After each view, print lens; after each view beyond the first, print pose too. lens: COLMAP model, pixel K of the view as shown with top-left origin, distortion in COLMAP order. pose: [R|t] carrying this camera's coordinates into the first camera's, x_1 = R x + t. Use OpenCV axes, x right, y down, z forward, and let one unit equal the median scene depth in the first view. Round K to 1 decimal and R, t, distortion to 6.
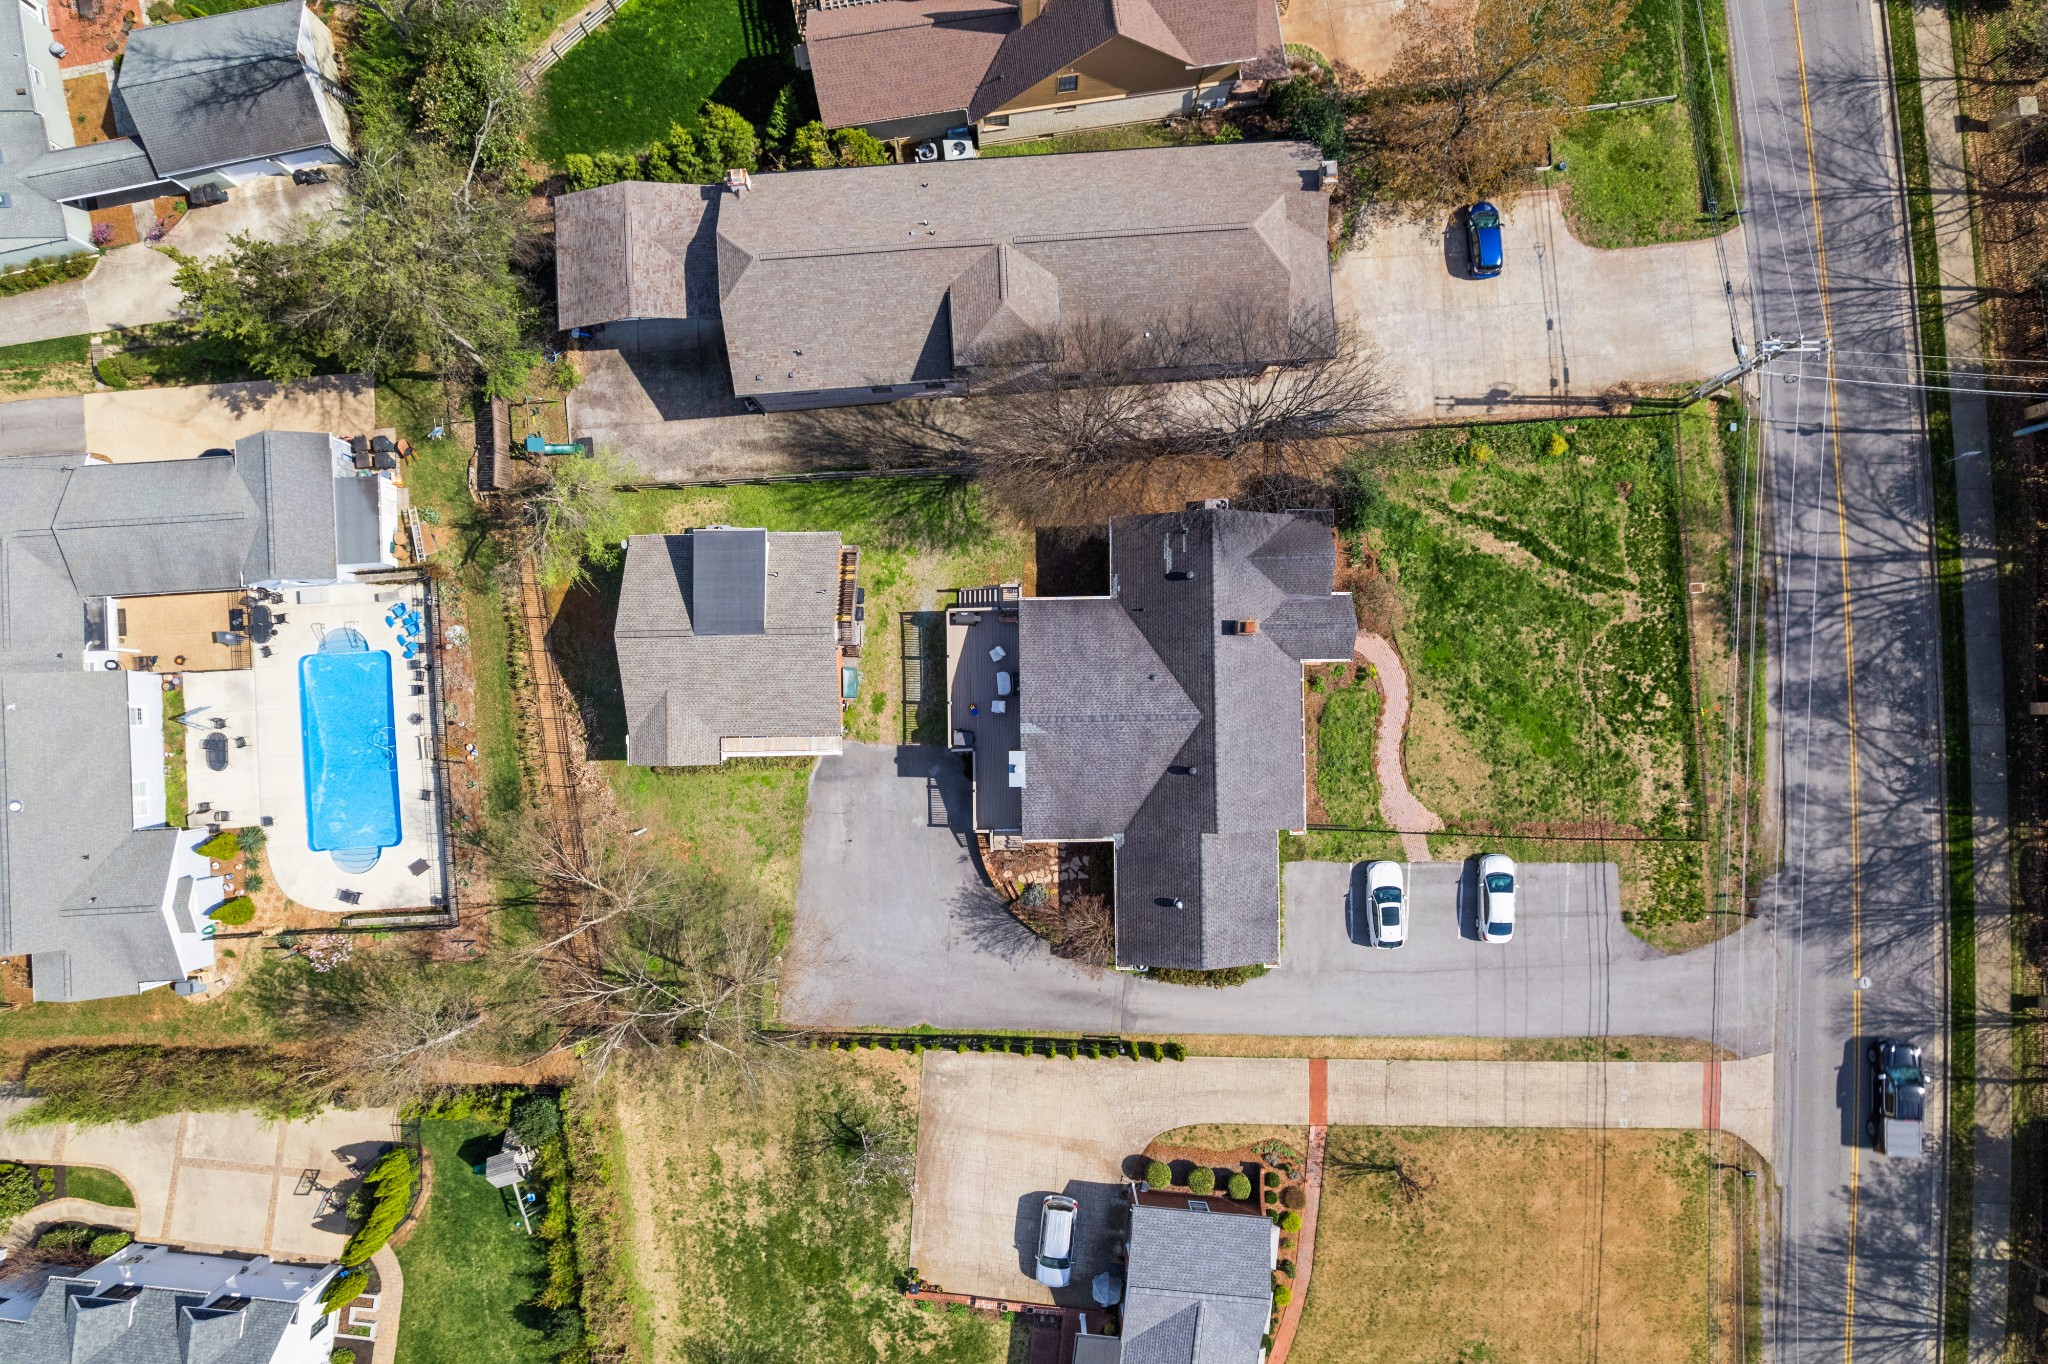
lens RADIAL K [[1311.6, 0, 1024.0], [0, 1311.6, 682.0], [0, 0, 1]] dist [-0.079430, 0.067460]
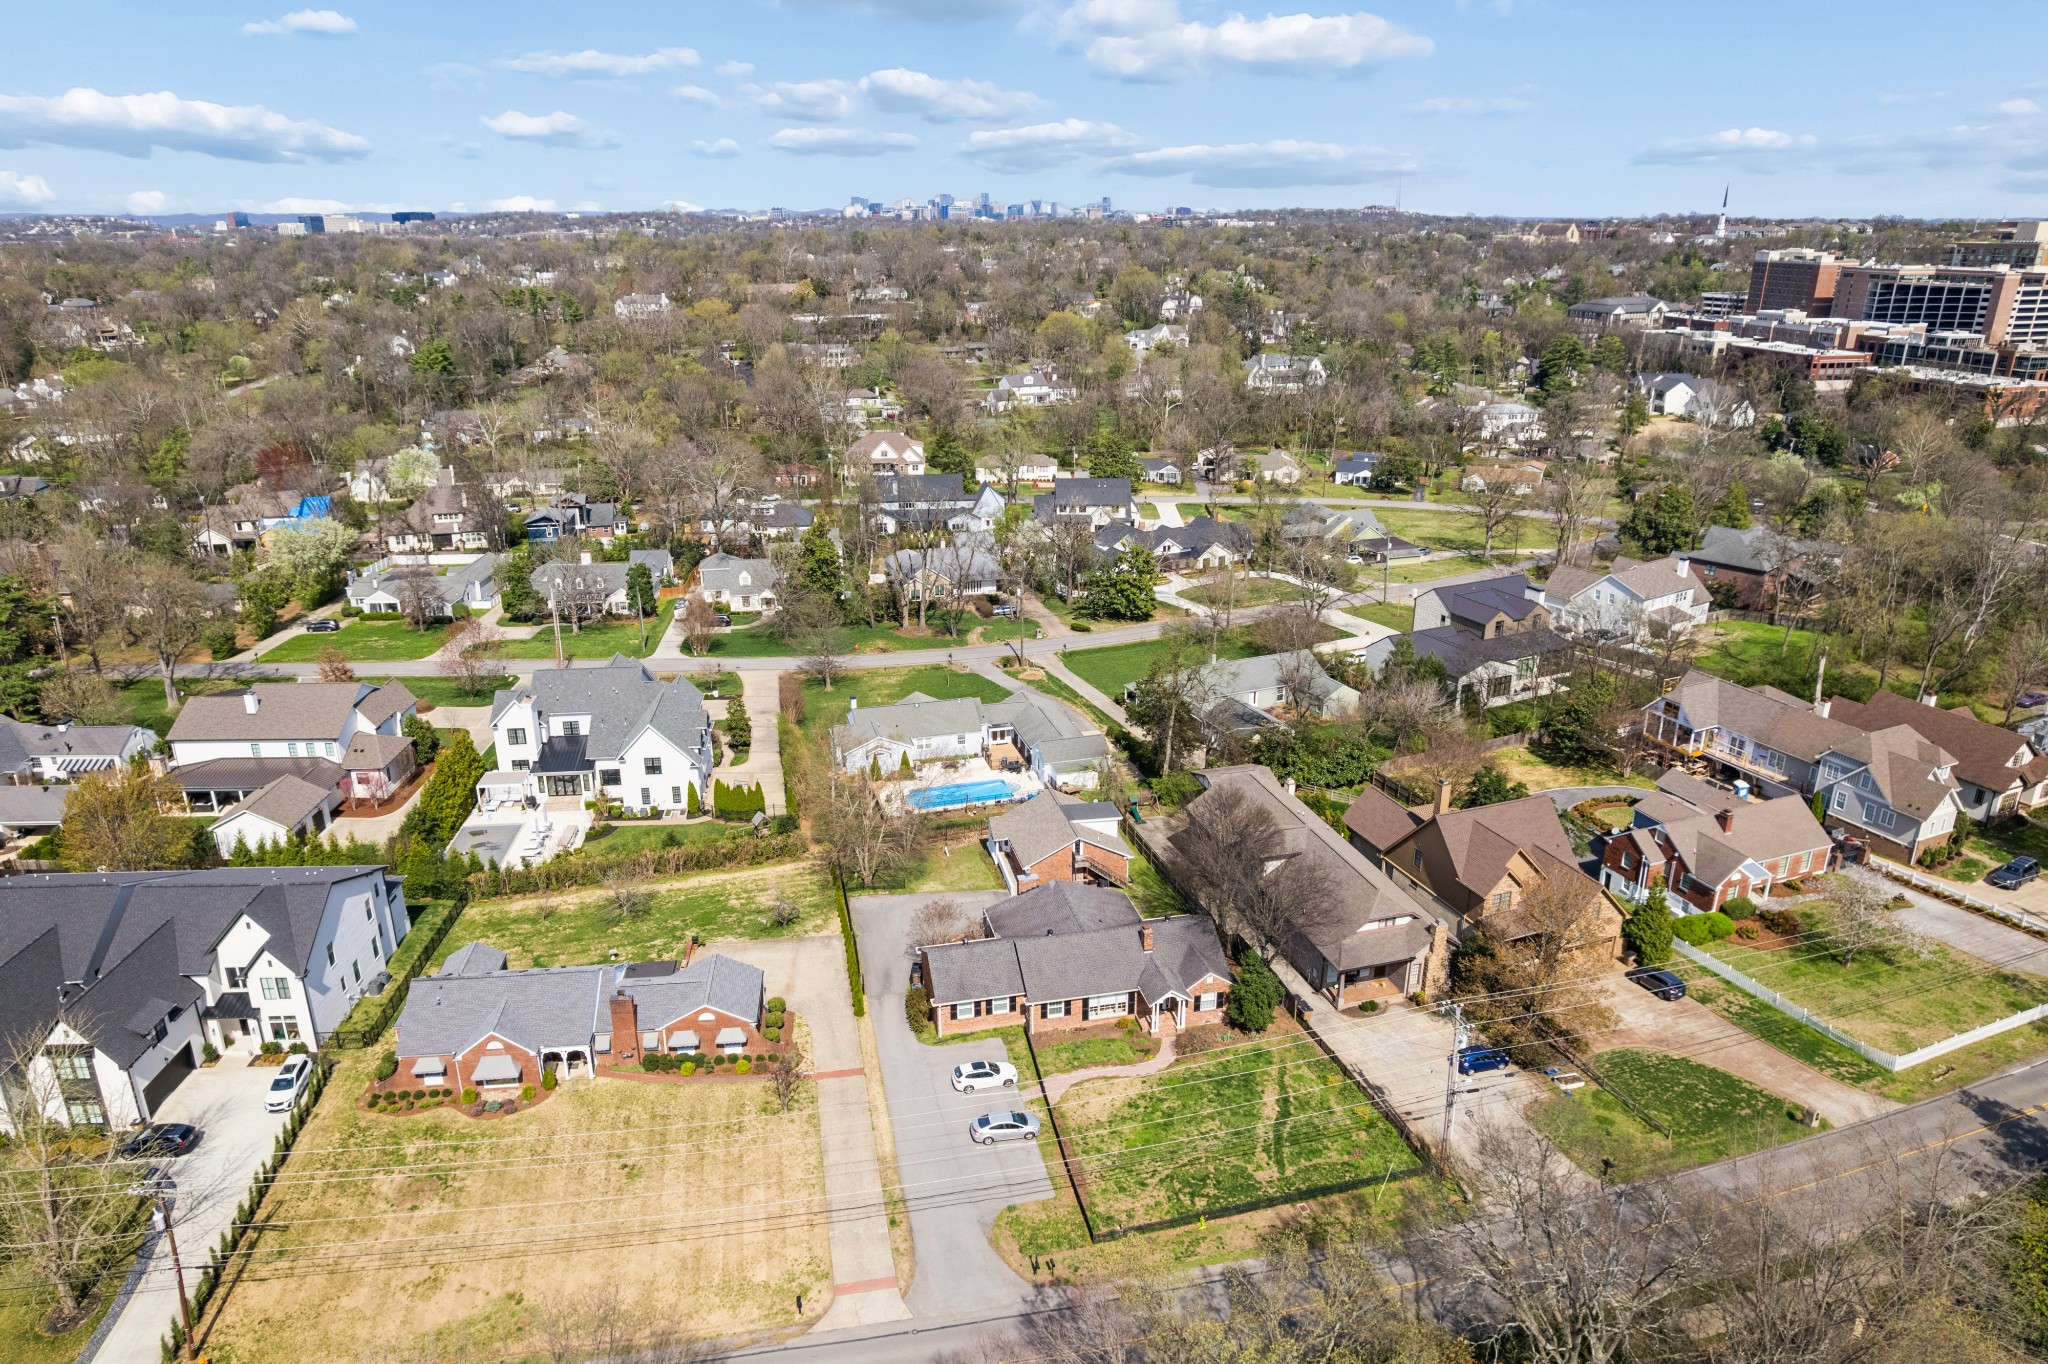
lens RADIAL K [[1311.6, 0, 1024.0], [0, 1311.6, 682.0], [0, 0, 1]] dist [-0.079430, 0.067460]
pose [[0.212040, 0.330528, -0.919669, 1.366926], [-0.976888, 0.097678, -0.190127, 0.342276], [0.026989, 0.938728, 0.343600, 0.152929]]
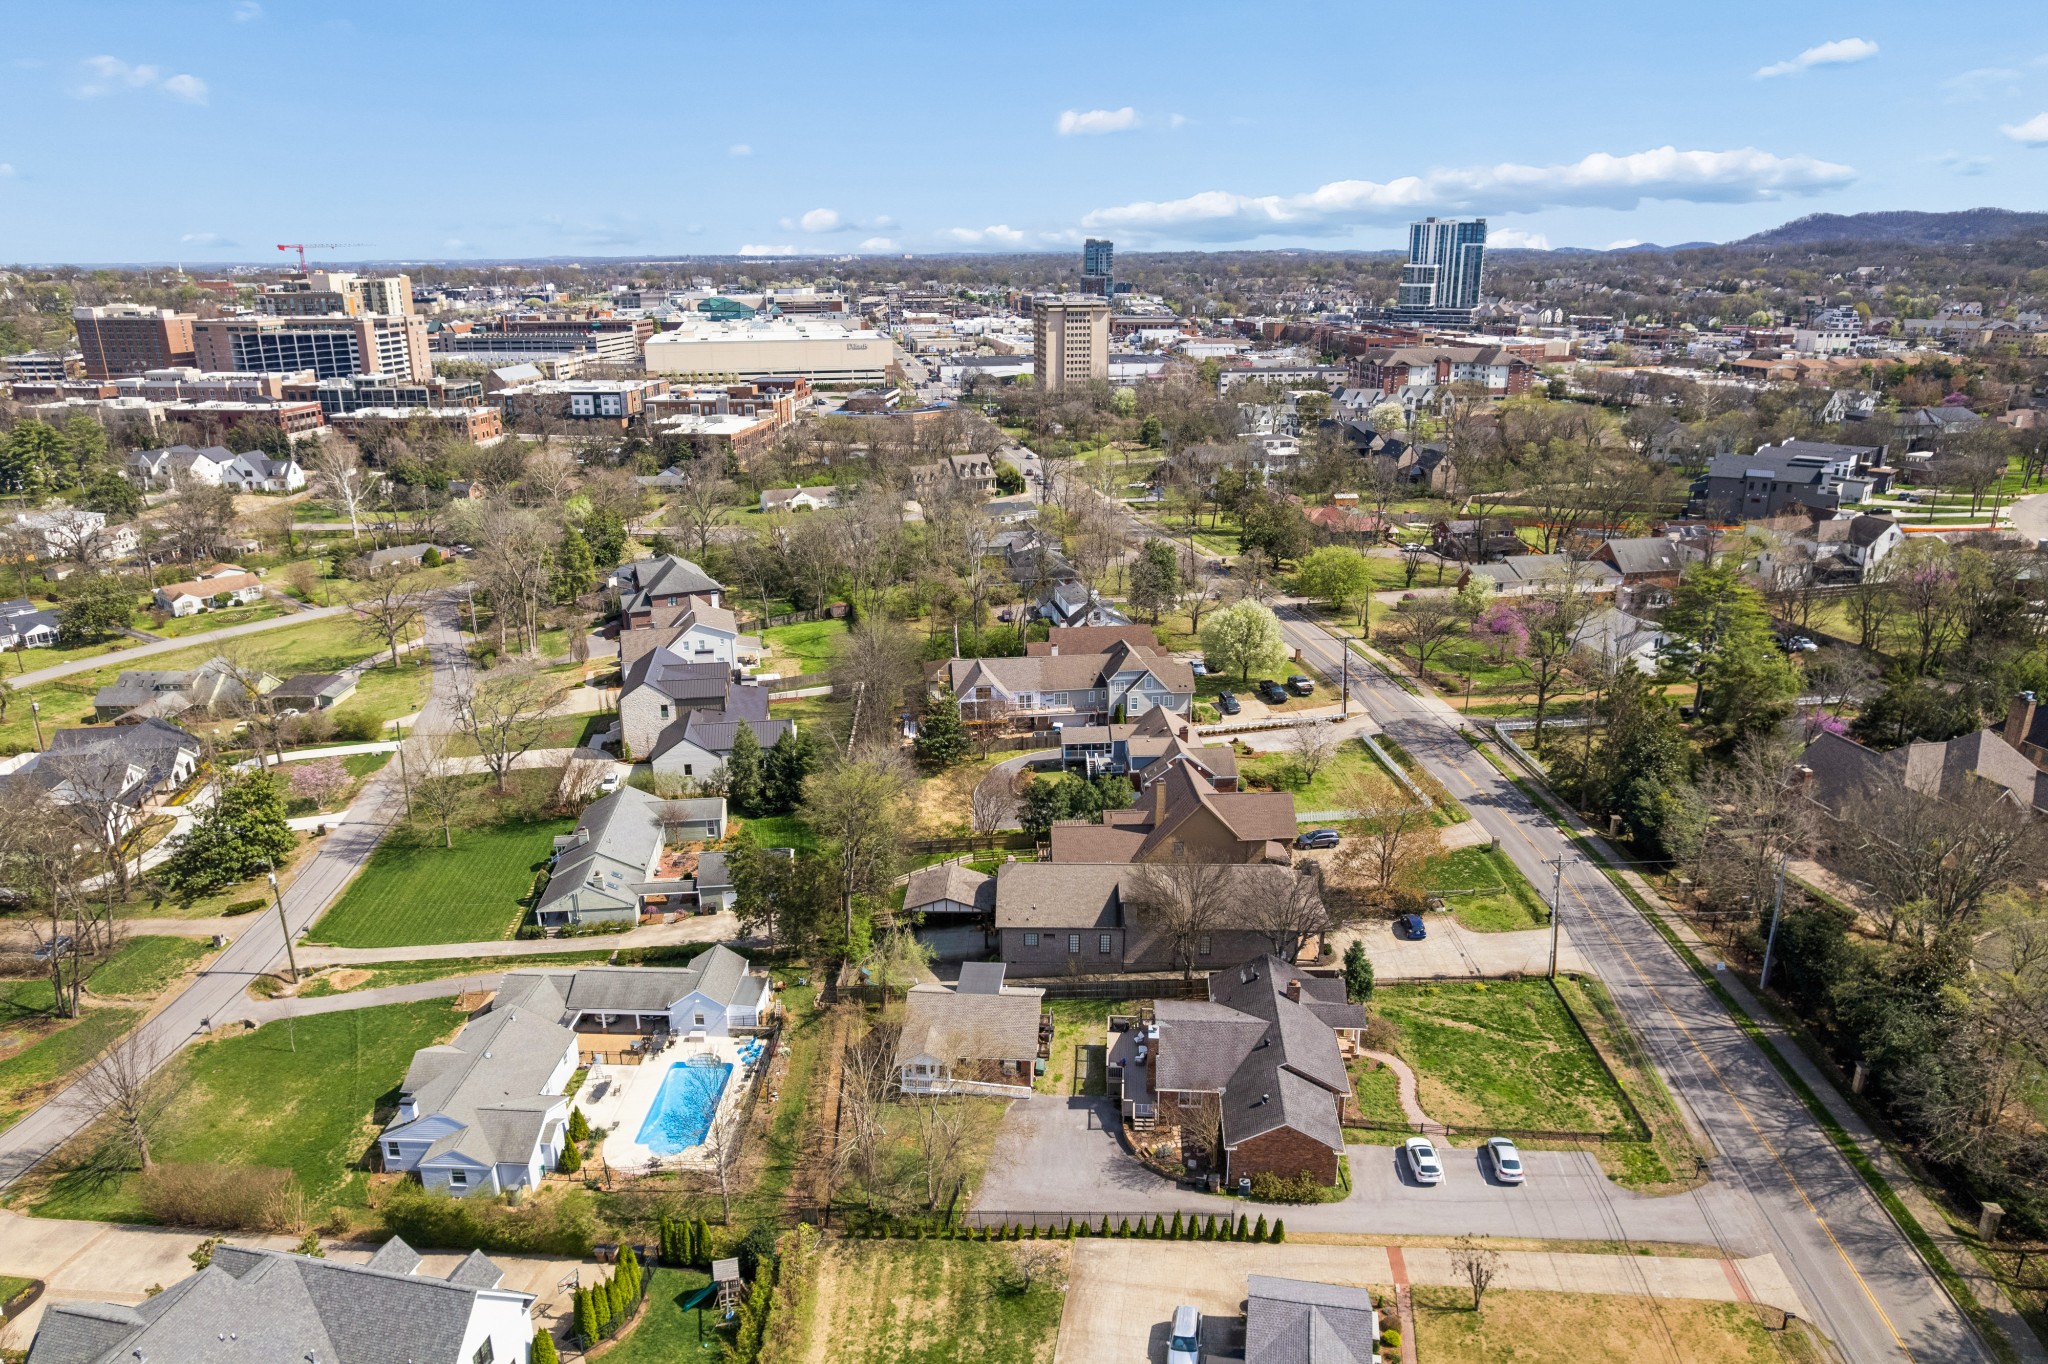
lens RADIAL K [[1311.6, 0, 1024.0], [0, 1311.6, 682.0], [0, 0, 1]] dist [-0.079430, 0.067460]
pose [[0.995661, 0.024745, -0.089704, -0.028103], [-0.092794, 0.335997, -0.937281, 1.286499], [0.006947, 0.941538, 0.336835, 0.071114]]
